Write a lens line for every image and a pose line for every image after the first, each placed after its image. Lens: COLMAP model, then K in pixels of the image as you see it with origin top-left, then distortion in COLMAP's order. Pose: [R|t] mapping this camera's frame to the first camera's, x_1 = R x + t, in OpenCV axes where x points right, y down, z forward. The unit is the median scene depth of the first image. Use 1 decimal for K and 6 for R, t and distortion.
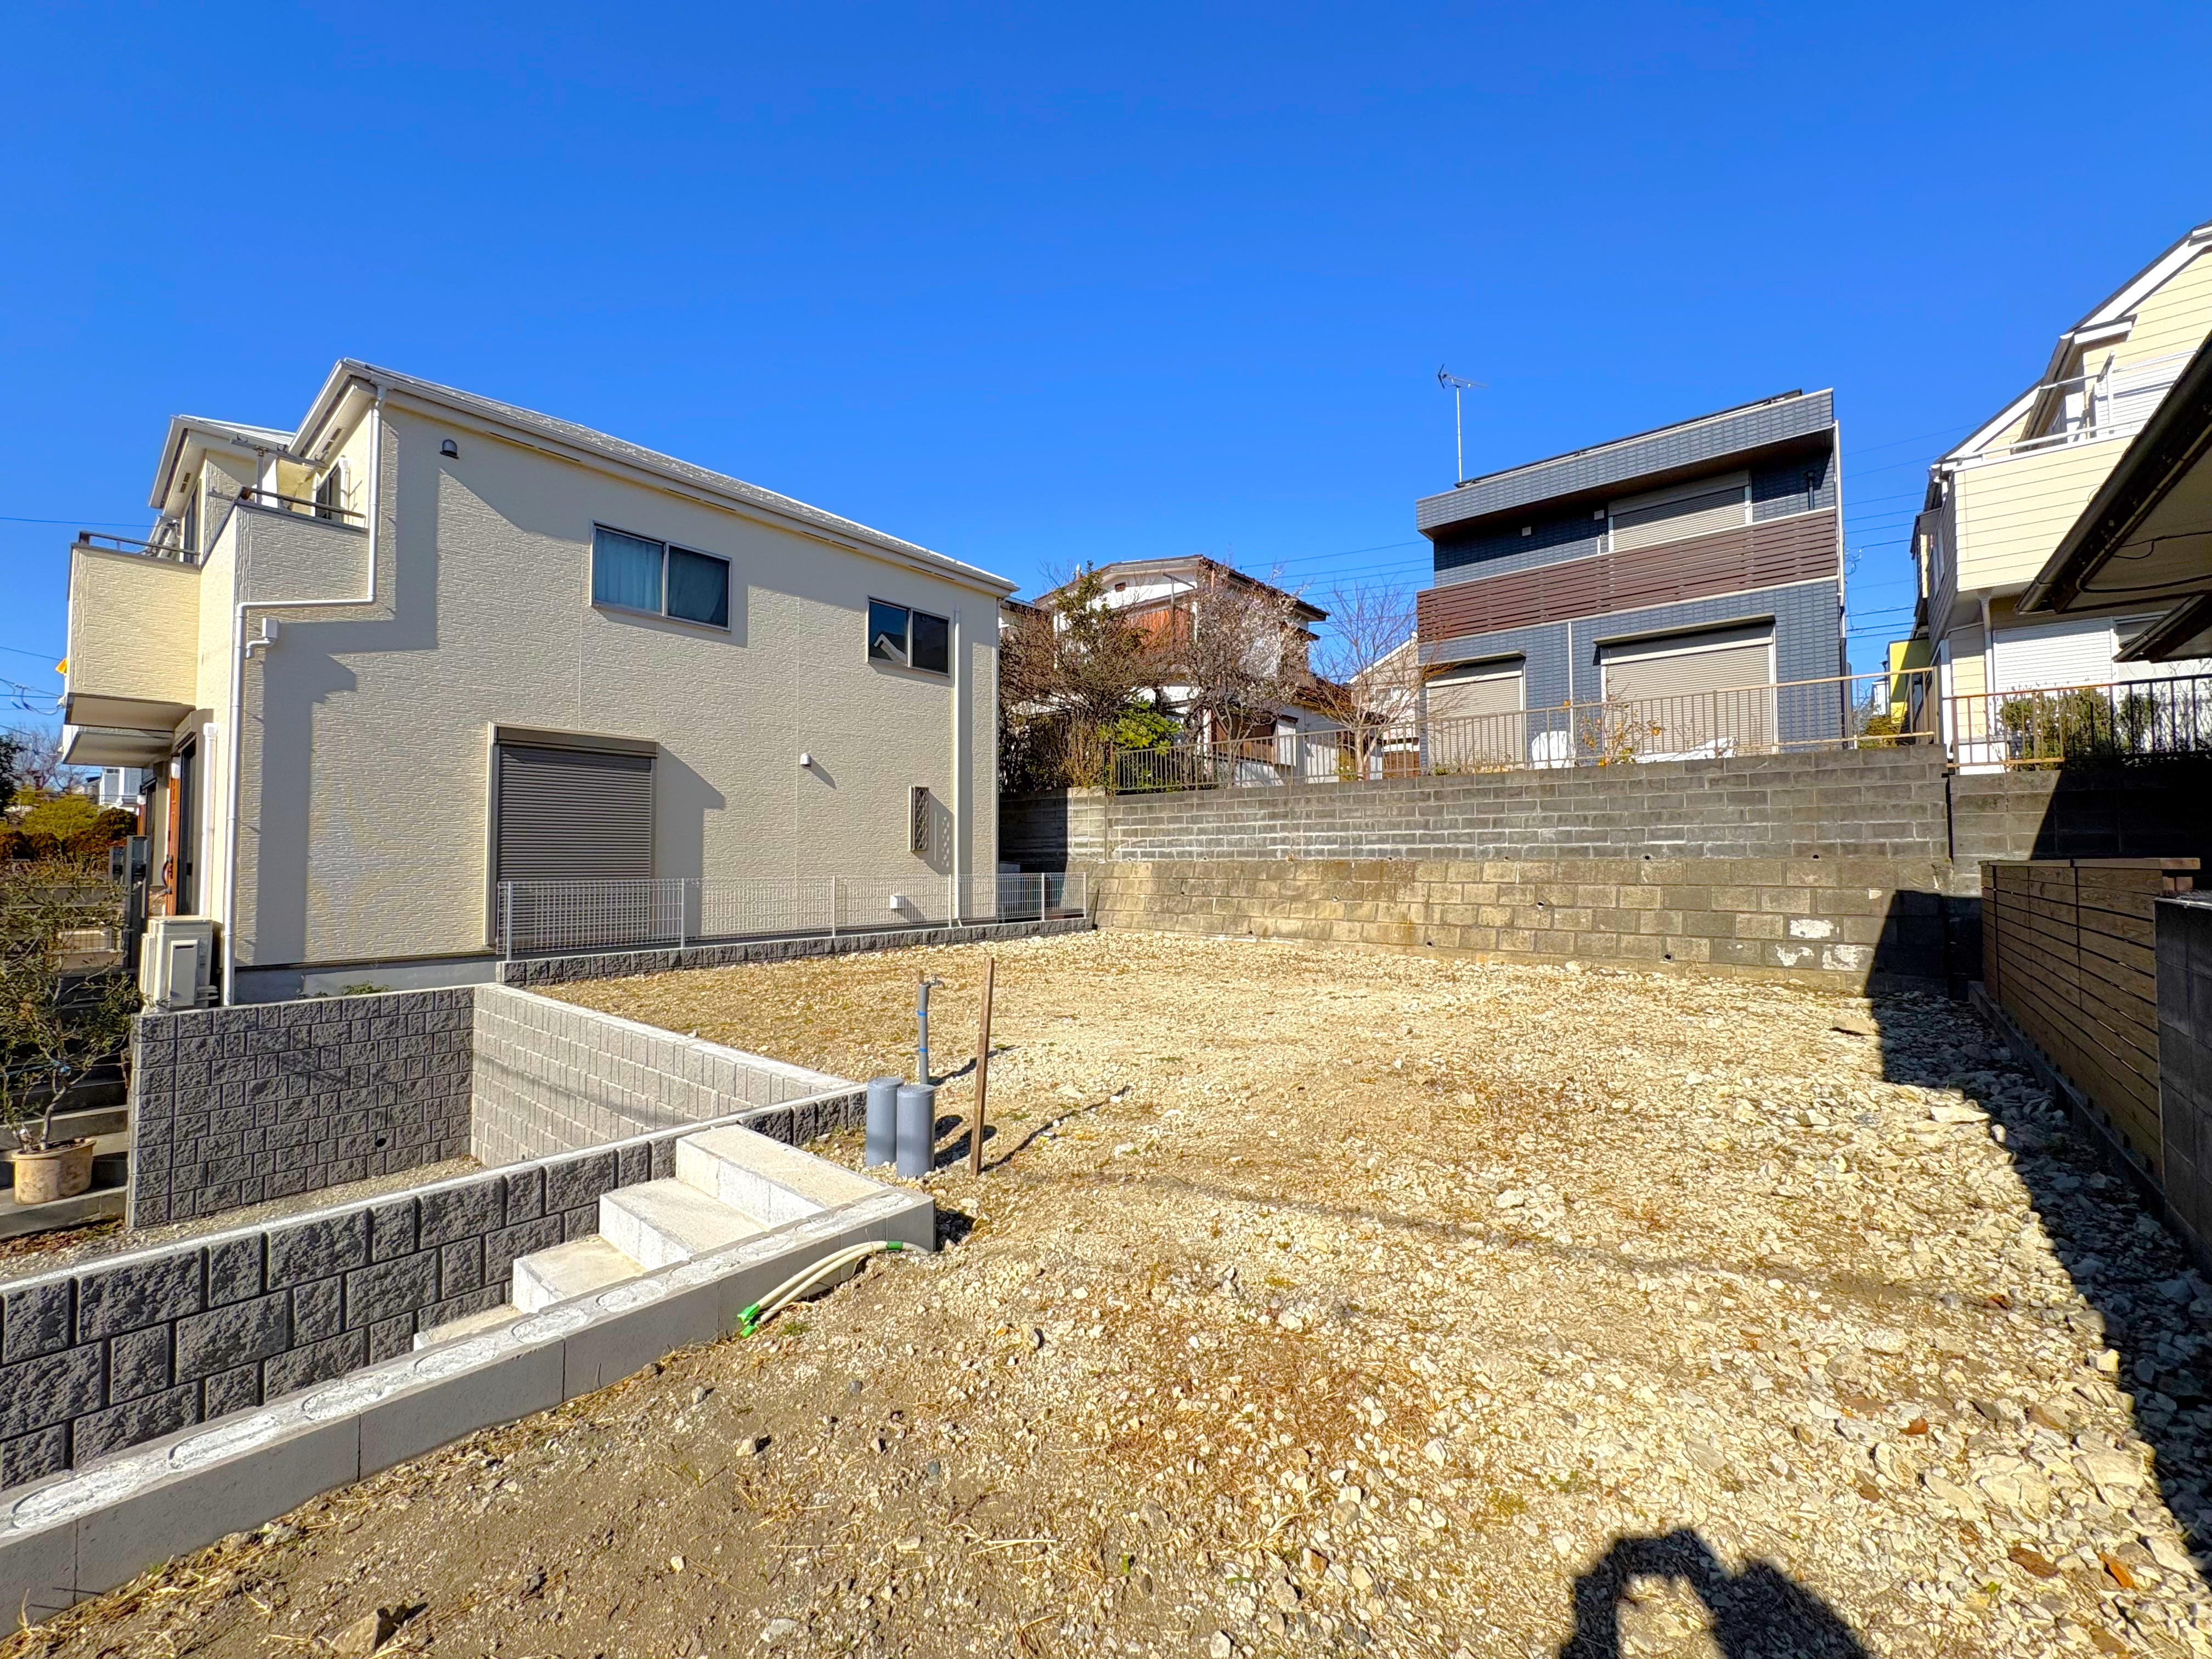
lens RADIAL K [[884.3, 0, 1097.2], [0, 884.3, 831.8], [0, 0, 1]] dist [0.000100, -0.000143]
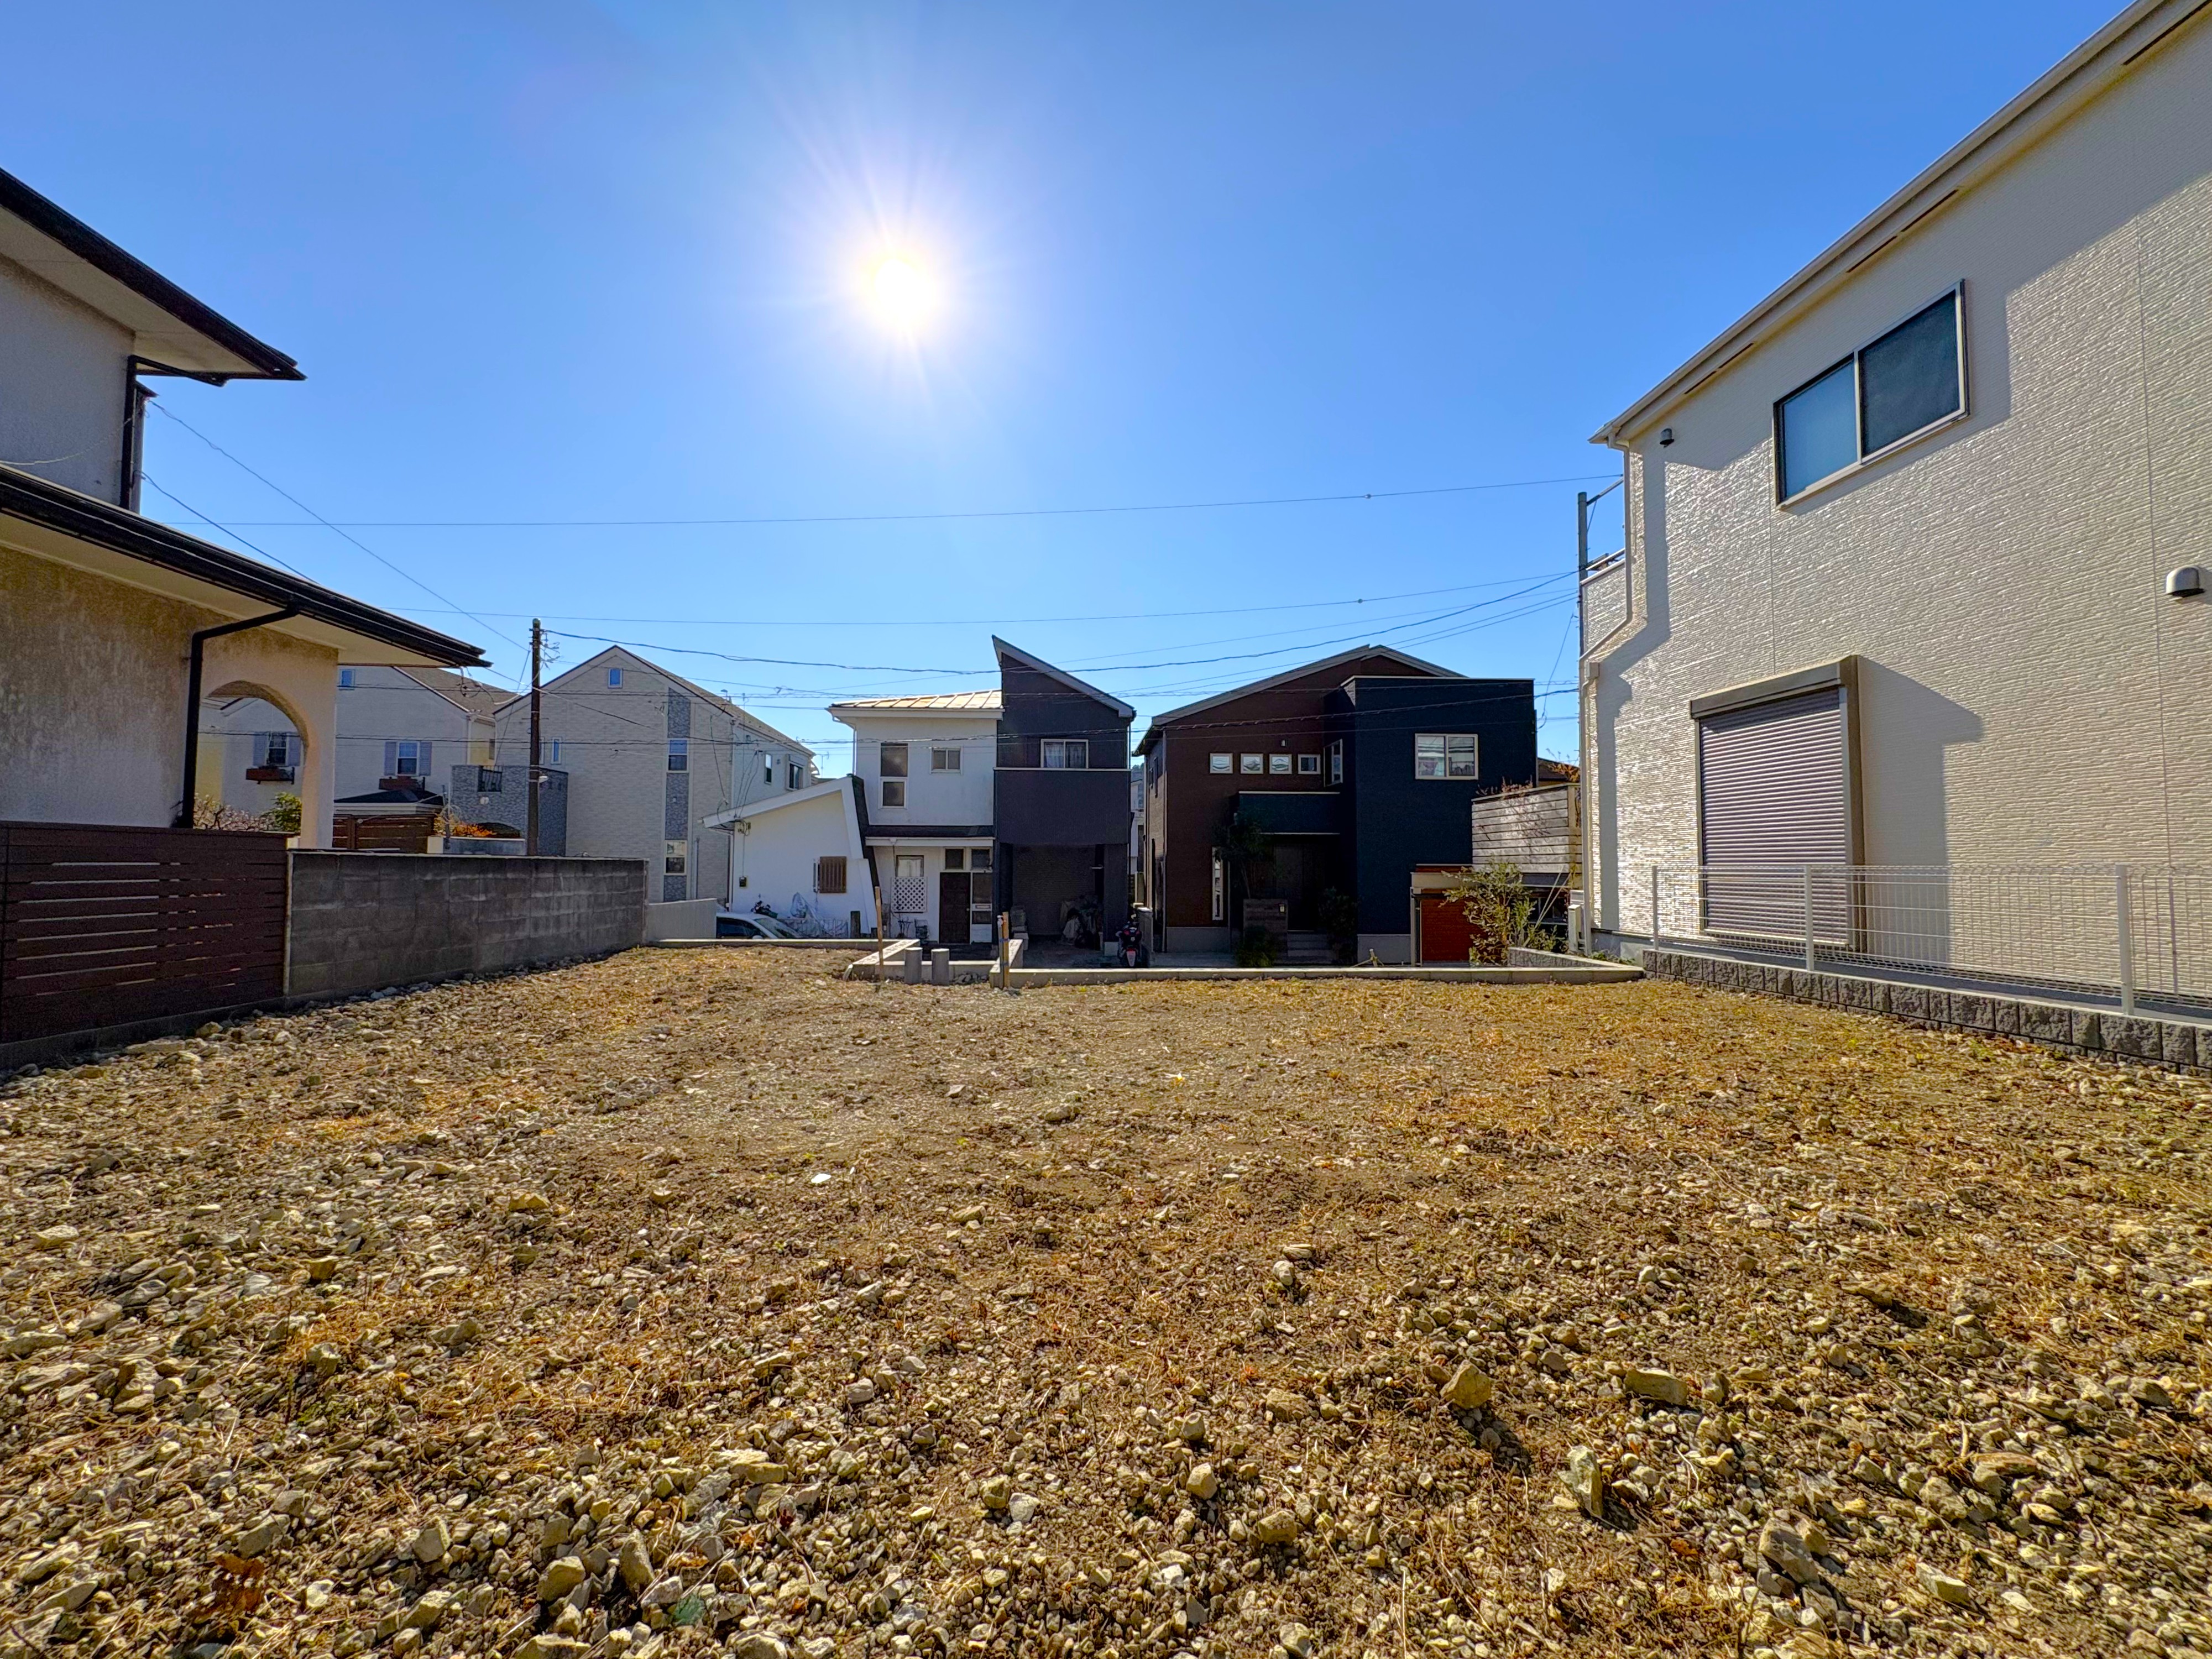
lens RADIAL K [[884.2, 0, 1109.2], [0, 884.2, 827.6], [0, 0, 1]] dist [0.000100, -0.000143]
pose [[-0.733376, -0.035282, -0.678907, 0.286805], [0.021869, 0.996911, -0.075432, 0.049674], [0.679471, -0.070167, -0.730339, 0.891427]]
